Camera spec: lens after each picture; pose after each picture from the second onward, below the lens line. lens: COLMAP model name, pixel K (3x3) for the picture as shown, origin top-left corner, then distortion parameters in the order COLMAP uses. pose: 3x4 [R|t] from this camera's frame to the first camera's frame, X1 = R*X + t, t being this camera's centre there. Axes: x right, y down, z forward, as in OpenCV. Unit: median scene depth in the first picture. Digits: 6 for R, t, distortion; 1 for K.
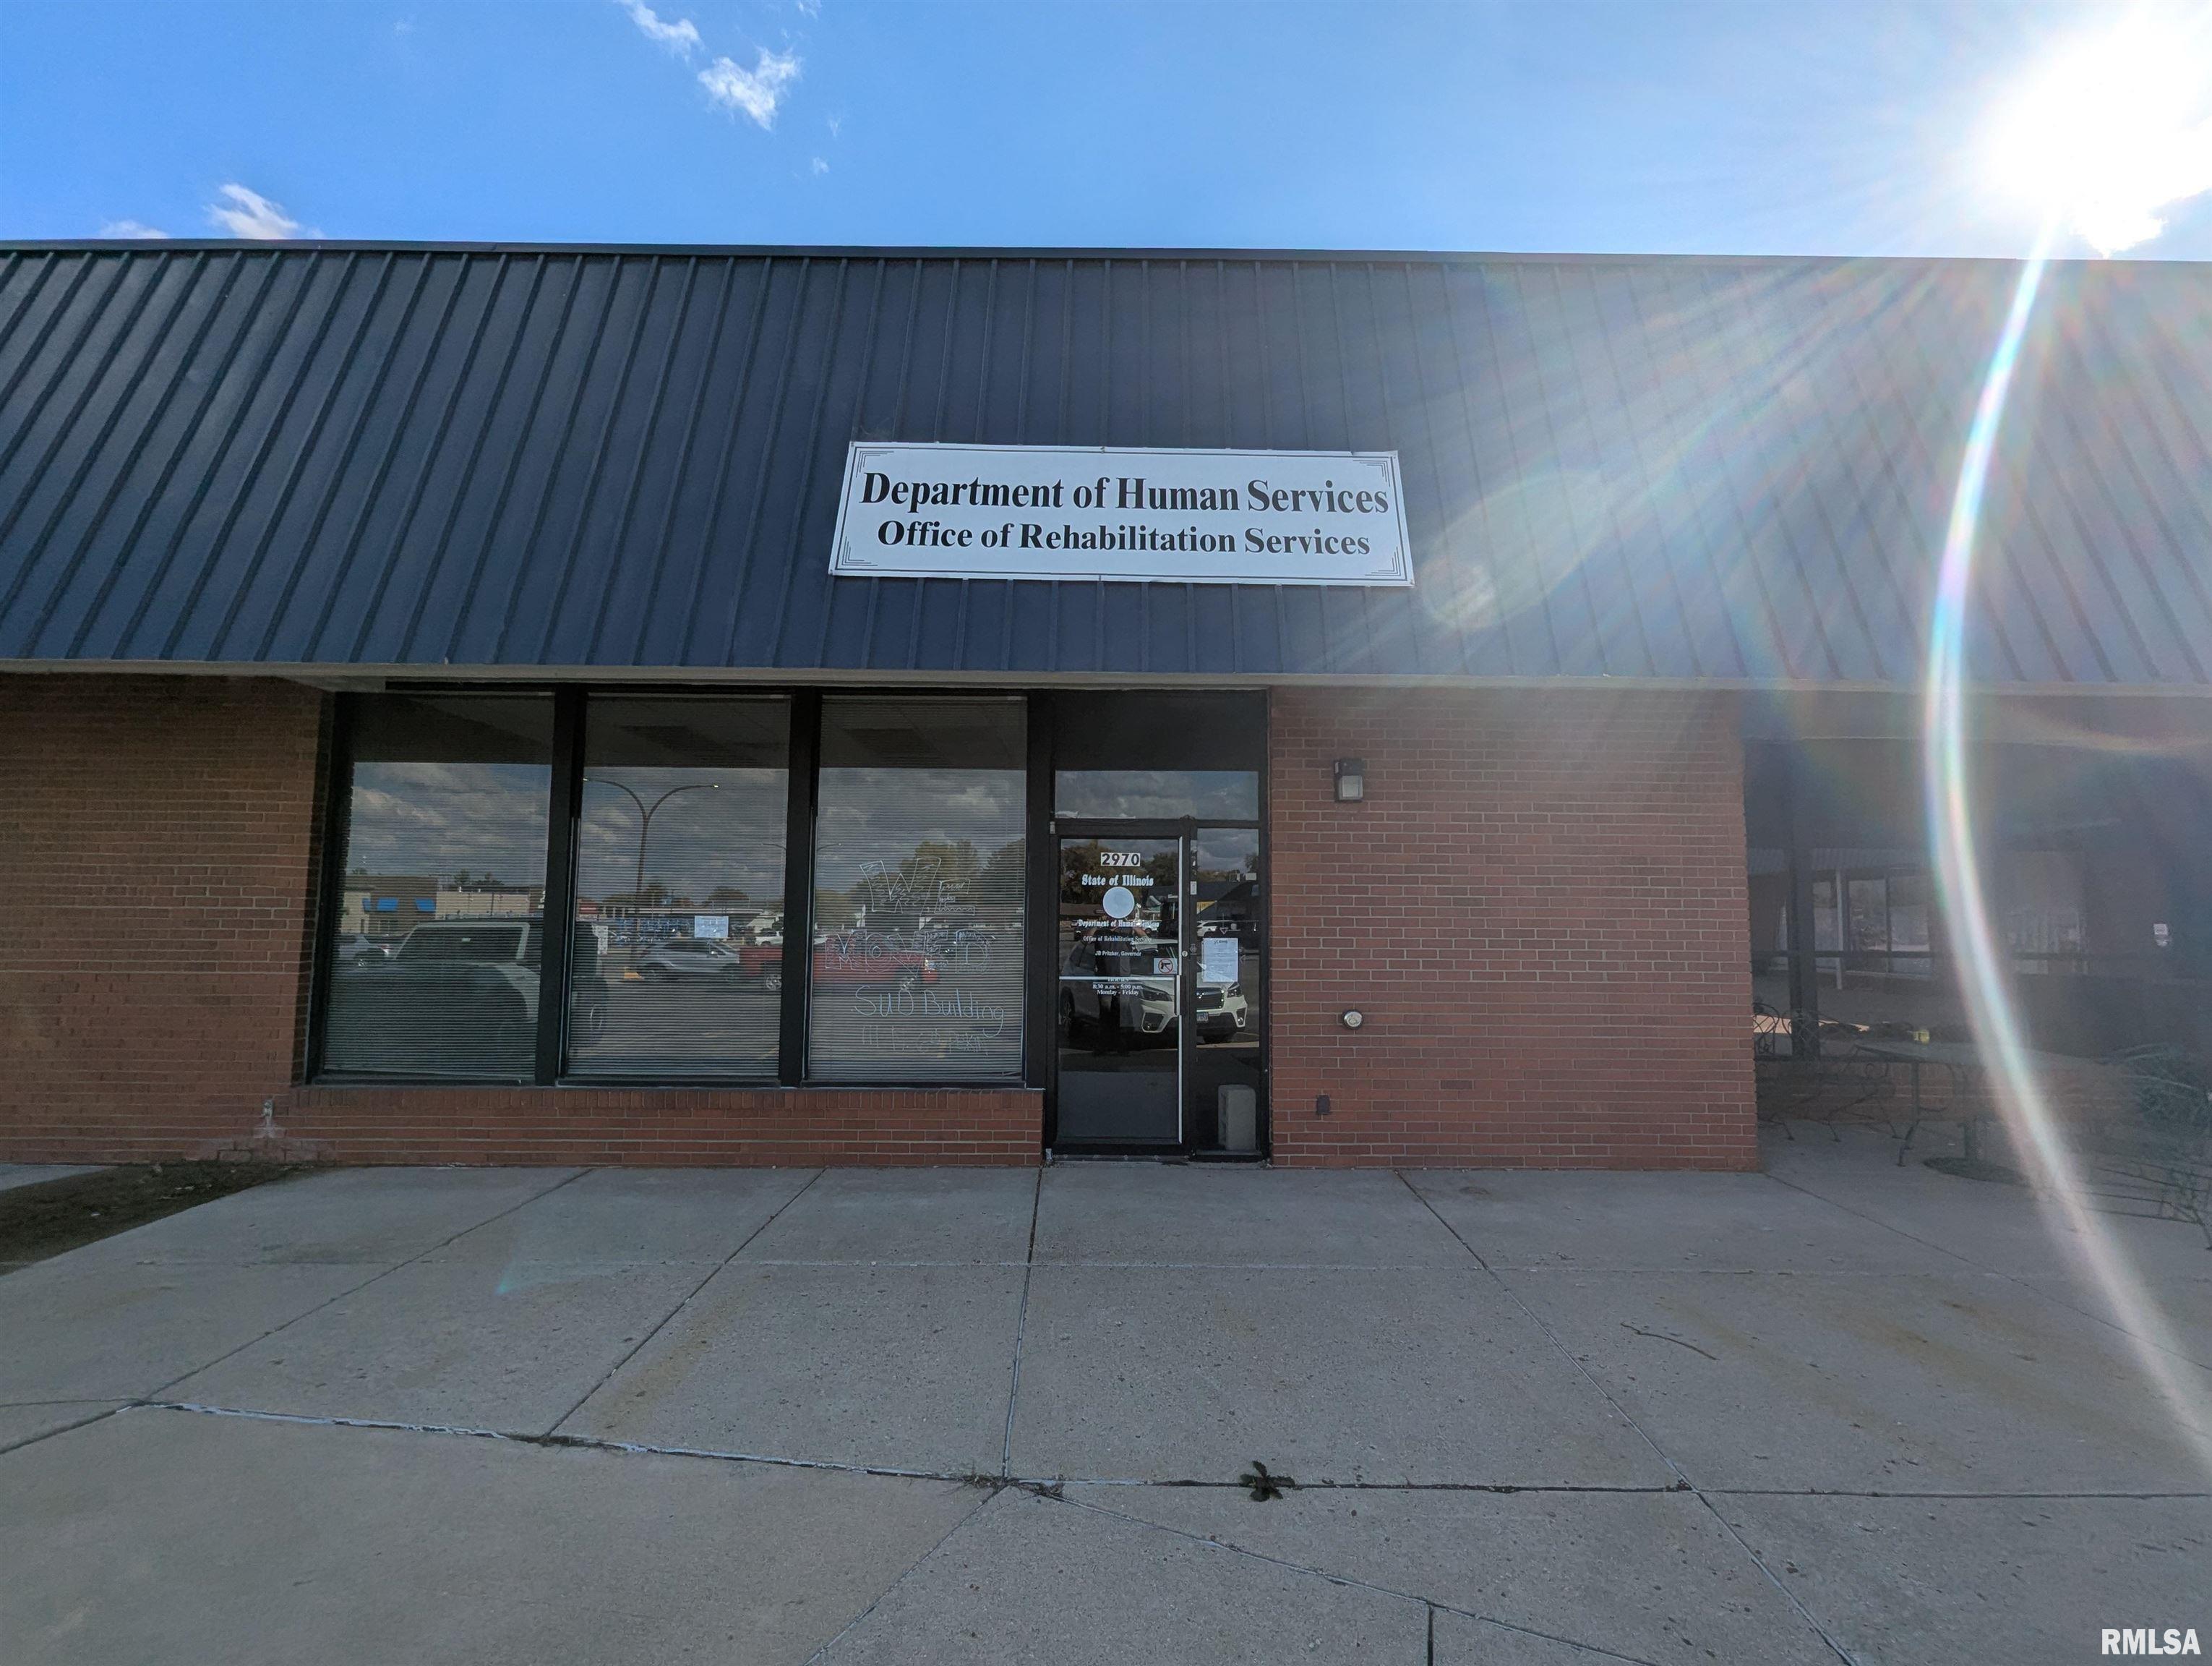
lens RADIAL K [[926.2, 0, 1108.9], [0, 926.2, 840.6], [0, 0, 1]] dist [-0.000462, 0.000113]
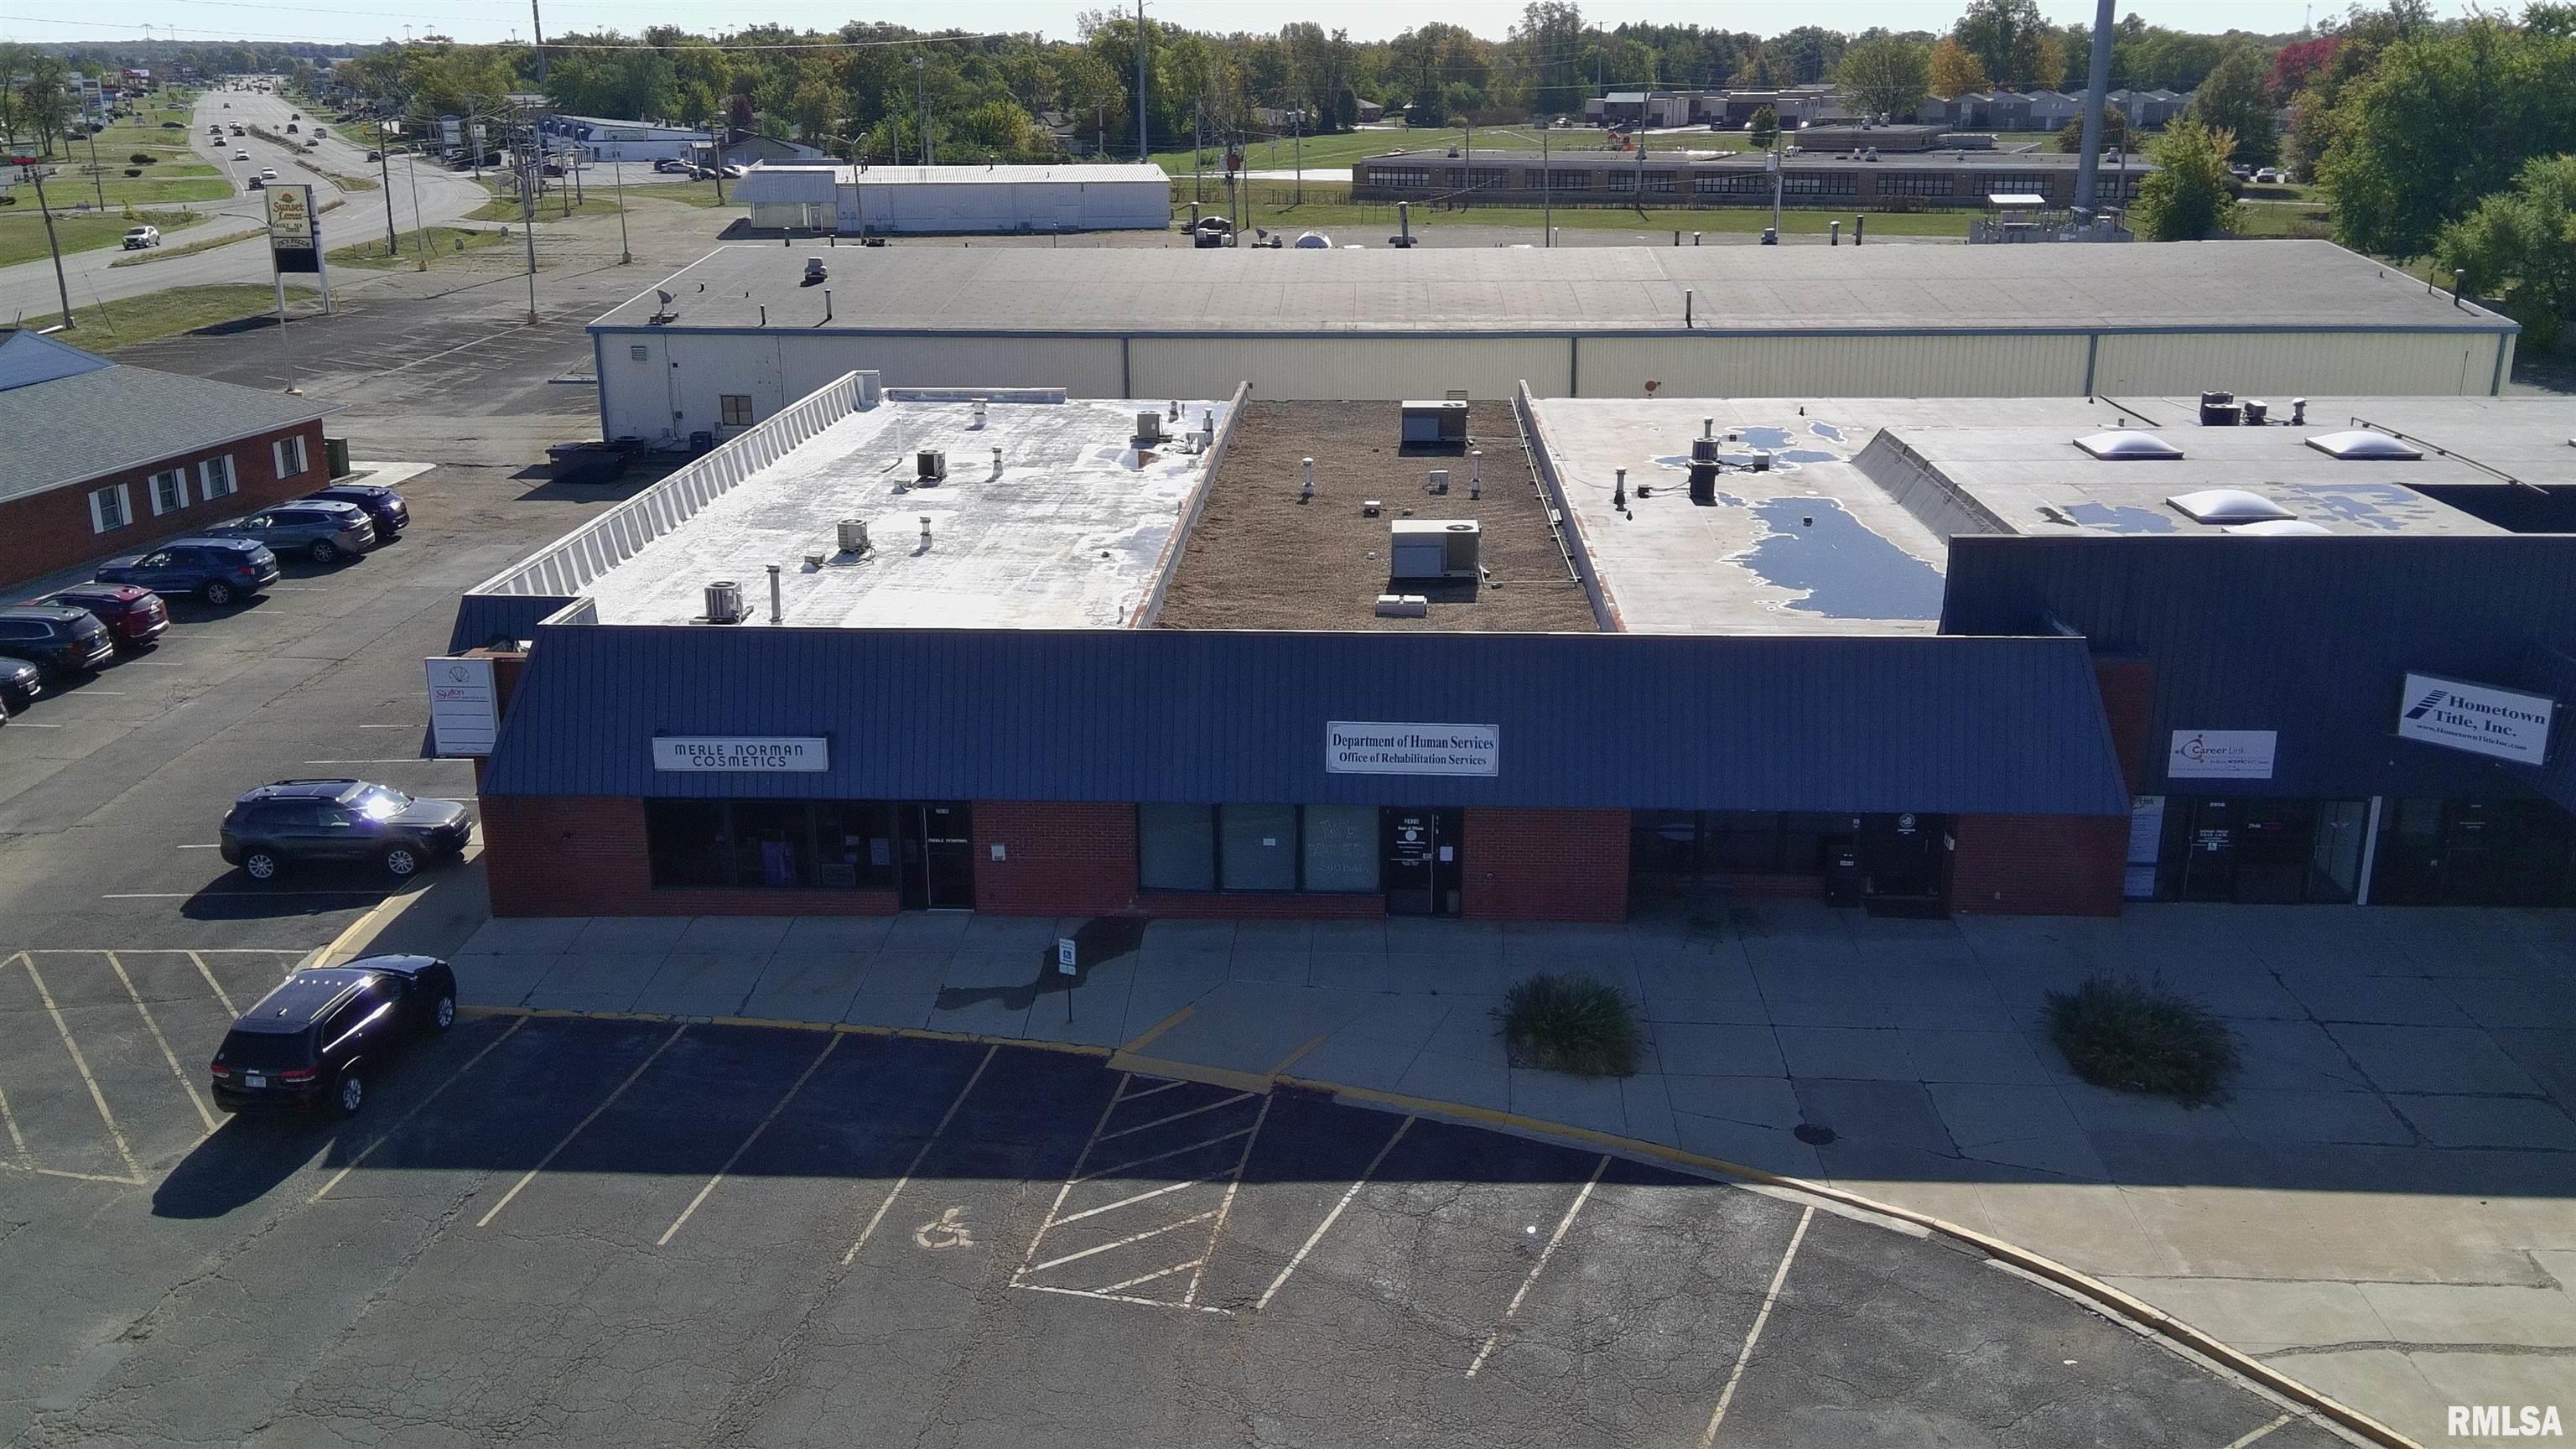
lens RADIAL K [[2125.1, 0, 1288.0], [0, 2125.1, 724.5], [0, 0, 1]] dist [0.147849, -0.224864]
pose [[0.998835, -0.000634, -0.048244, -0.052863], [0.018223, 0.930809, 0.365052, -2.740186], [0.044674, -0.365506, 0.929736, -5.157014]]
